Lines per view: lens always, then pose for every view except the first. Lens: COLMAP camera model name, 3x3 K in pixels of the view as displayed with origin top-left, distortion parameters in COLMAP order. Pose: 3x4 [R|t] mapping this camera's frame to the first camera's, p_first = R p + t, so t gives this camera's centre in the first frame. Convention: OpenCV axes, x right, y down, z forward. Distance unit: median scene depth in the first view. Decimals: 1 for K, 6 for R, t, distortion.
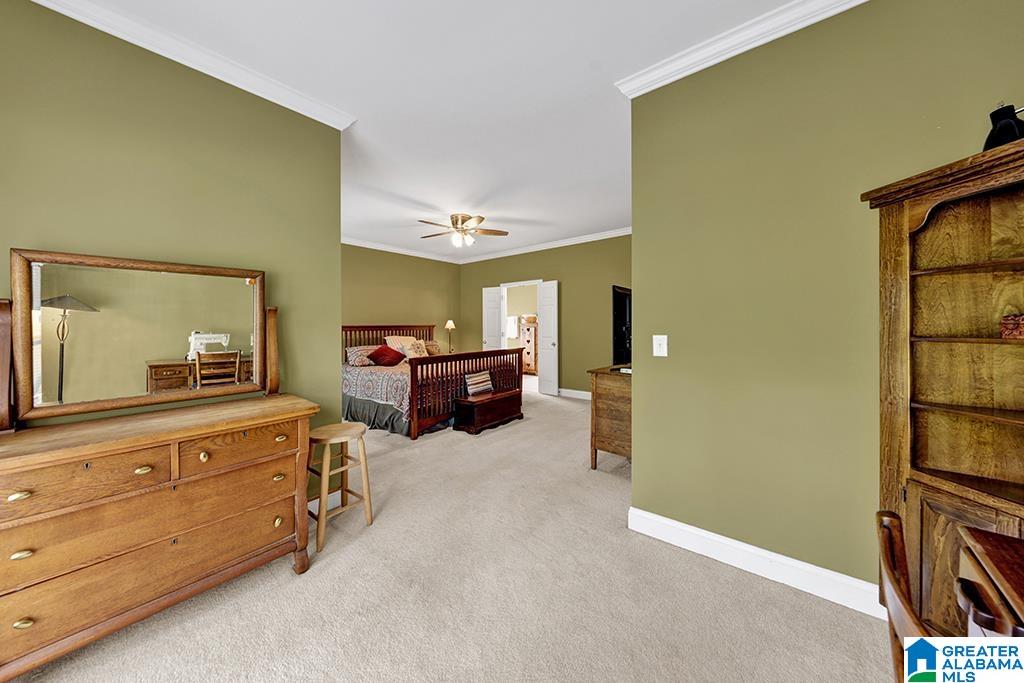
lens RADIAL K [[351.3, 0, 515.8], [0, 351.3, 287.4], [0, 0, 1]] dist [0.000336, 0.000002]
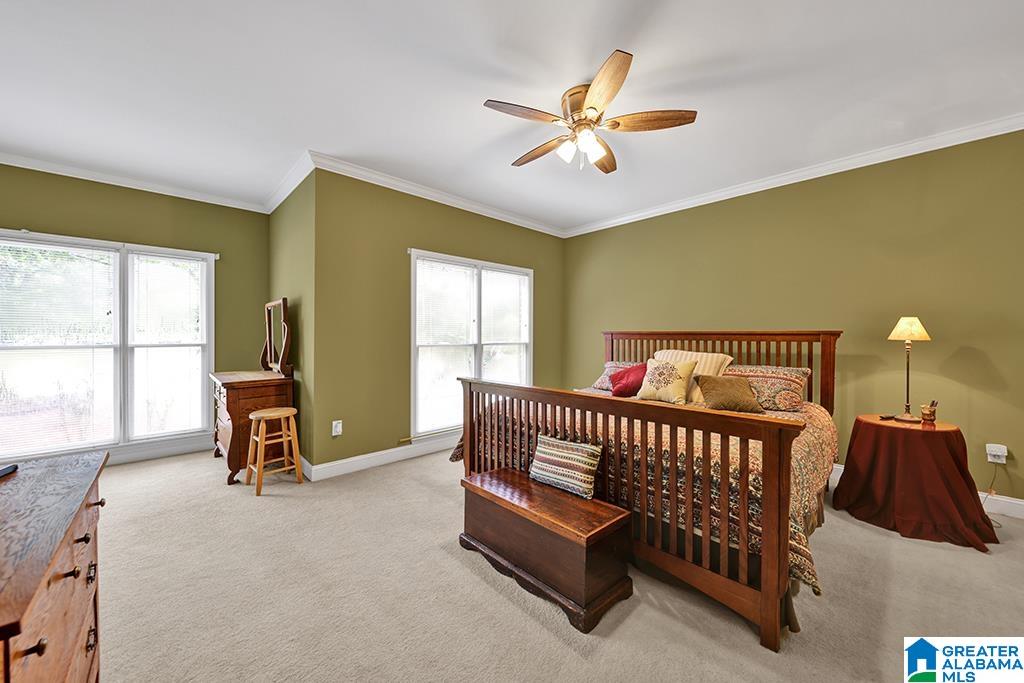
lens RADIAL K [[372.9, 0, 512.3], [0, 372.9, 332.9], [0, 0, 1]] dist [0.000506, 0.000032]
pose [[-0.136495, 0.003831, -0.990633, 0.298085], [0.108052, 0.994084, -0.011044, 0.089317], [0.984730, -0.108547, -0.136101, 0.833052]]
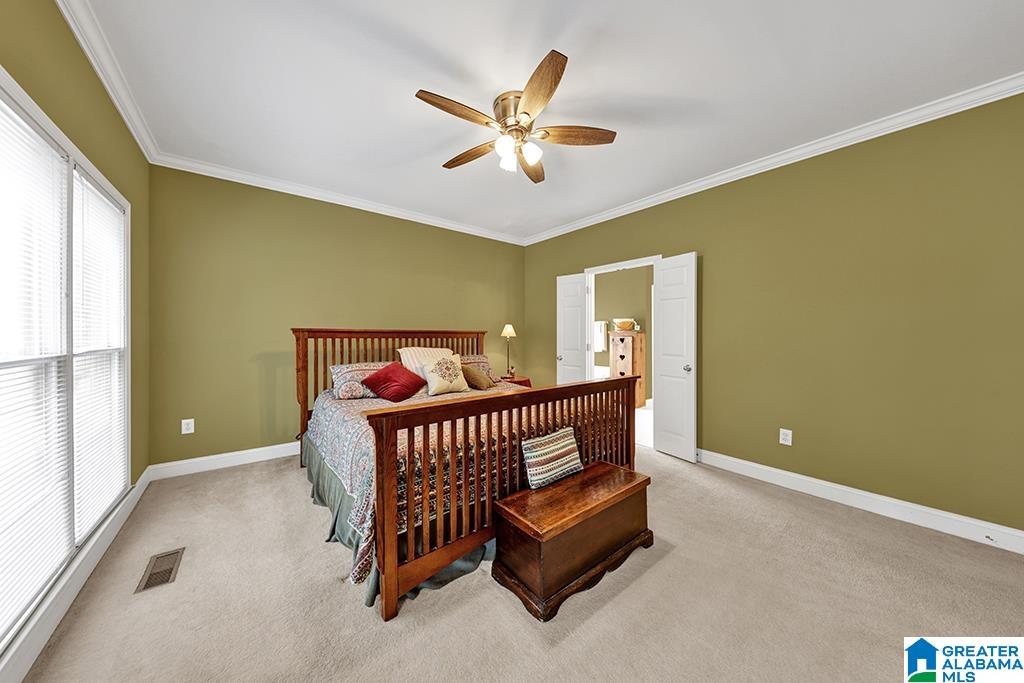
lens RADIAL K [[337.7, 0, 514.2], [0, 337.7, 329.0], [0, 0, 1]] dist [0.010059, 0.000006]
pose [[0.977777, 0.012724, -0.209262, -0.051464], [0.006866, 0.995677, 0.092624, 0.053119], [0.209536, -0.092003, 0.973463, 0.467358]]
